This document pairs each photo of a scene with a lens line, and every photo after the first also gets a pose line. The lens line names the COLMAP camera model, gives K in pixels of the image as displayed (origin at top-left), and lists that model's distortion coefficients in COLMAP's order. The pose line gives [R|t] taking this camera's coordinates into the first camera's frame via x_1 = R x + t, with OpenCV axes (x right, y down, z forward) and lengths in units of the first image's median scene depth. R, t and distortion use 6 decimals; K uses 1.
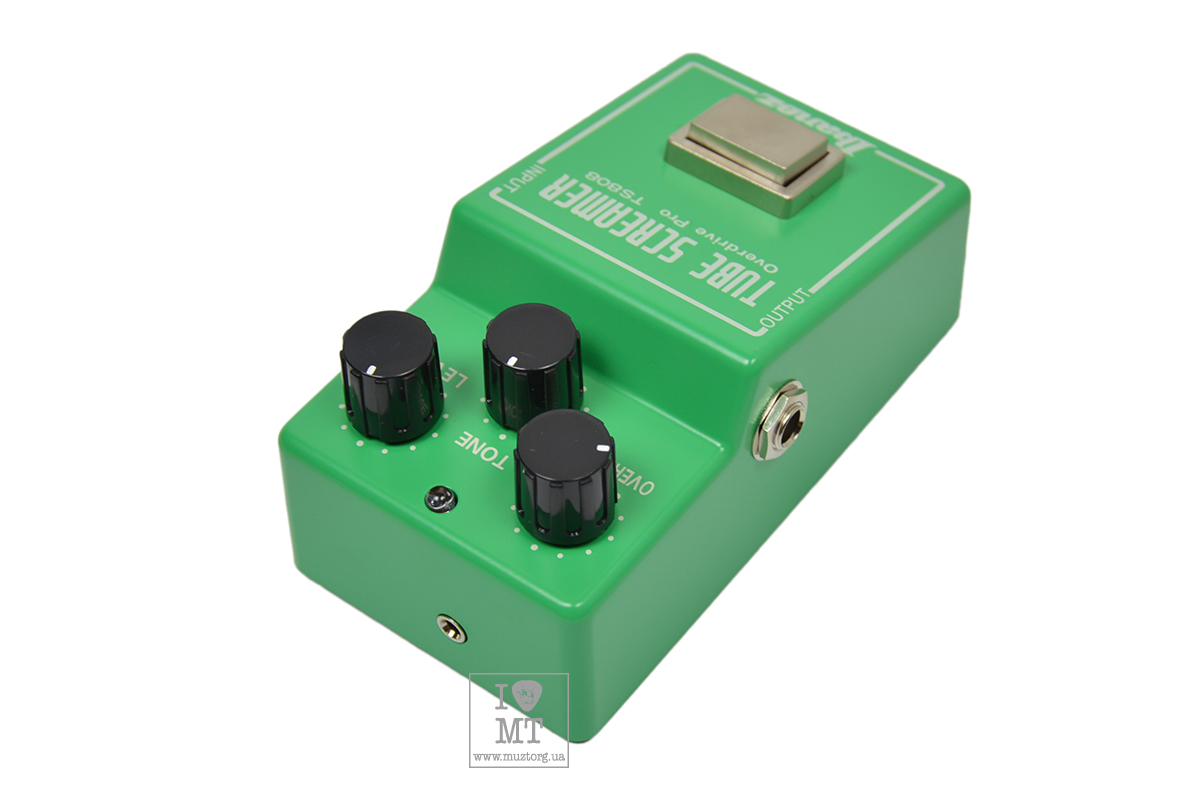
lens RADIAL K [[2525.8, 0, 600.0], [0, 2525.8, 400.0], [0, 0, 1]] dist [-0.008149, -0.010477]
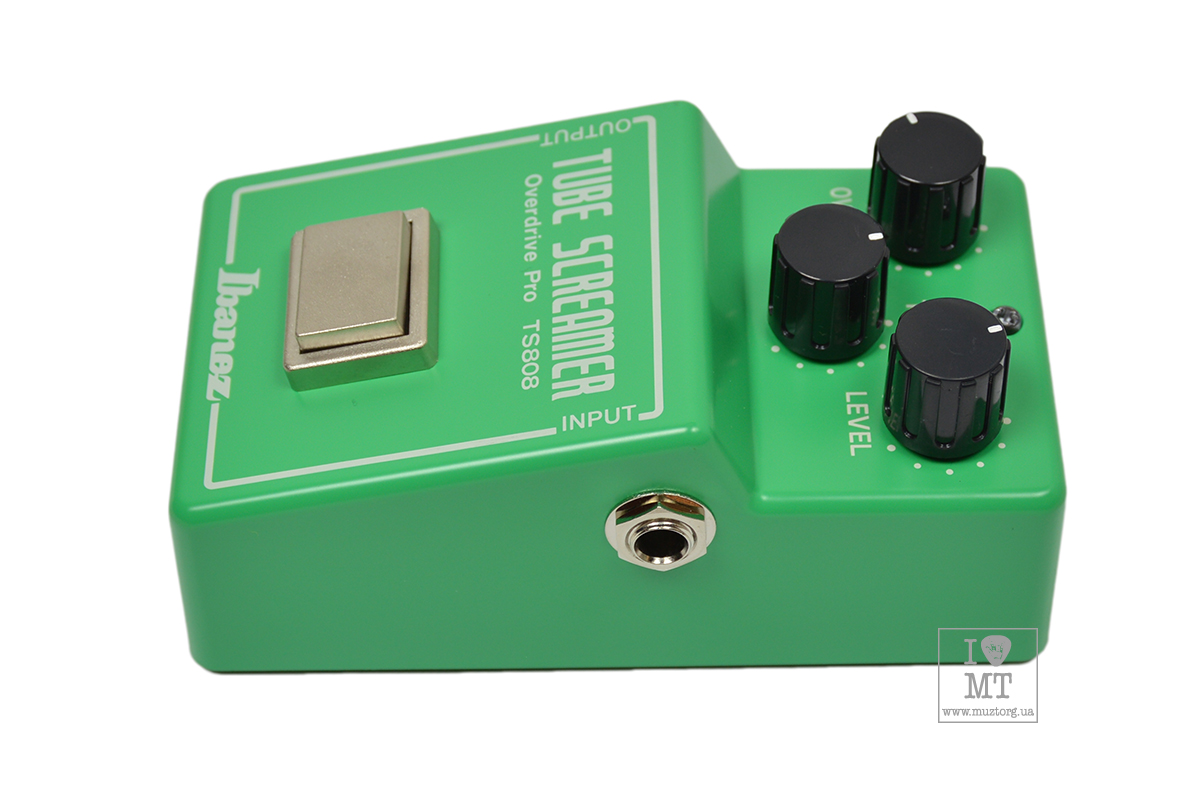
lens RADIAL K [[2877.6, 0, 656.1], [0, 2877.6, 400.6], [0, 0, 1]] dist [-0.009266, -0.149996]
pose [[-0.610485, -0.598662, 0.518567, -0.490922], [0.606846, 0.067186, 0.791975, -0.770447], [-0.508966, 0.798179, 0.322280, 0.720609]]
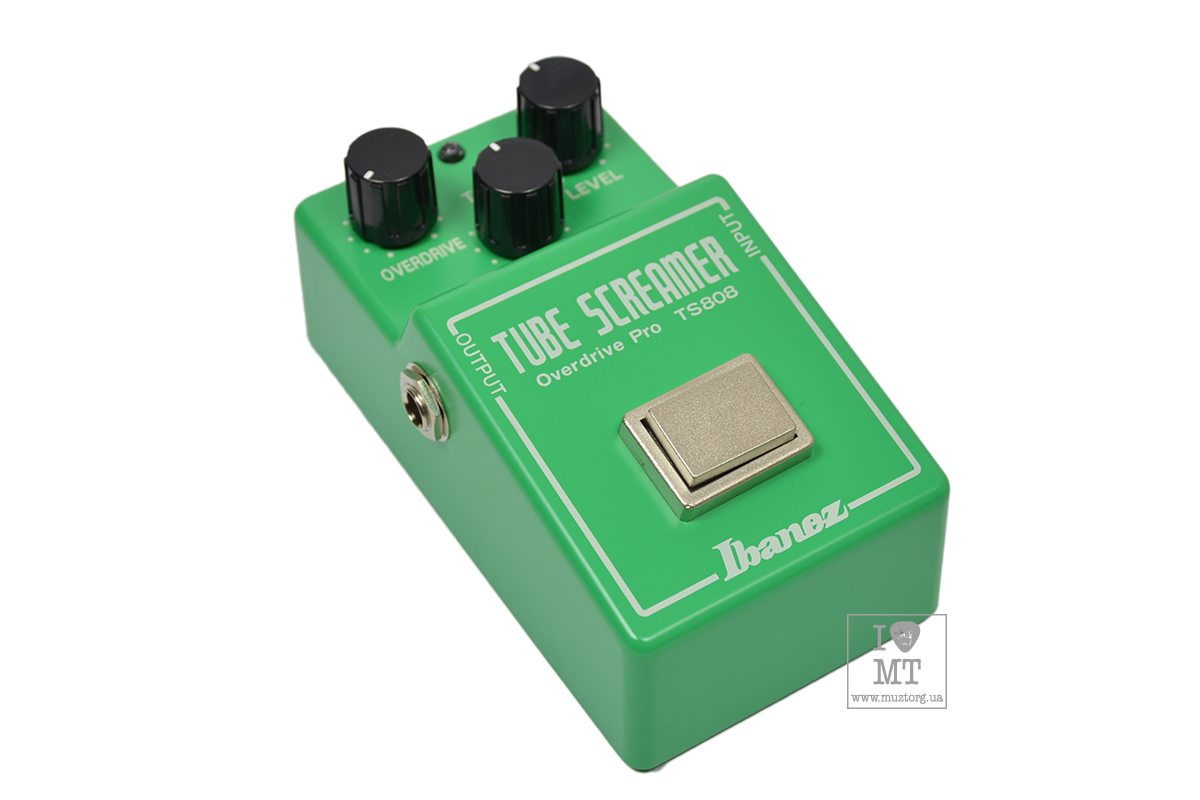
lens RADIAL K [[2525.8, 0, 600.0], [0, 2525.8, 400.0], [0, 0, 1]] dist [-0.008149, -0.010477]
pose [[-0.364136, 0.710215, -0.602495, 0.654758], [-0.696109, 0.222230, 0.682676, -0.733746], [0.618739, 0.667989, 0.413465, 0.601526]]
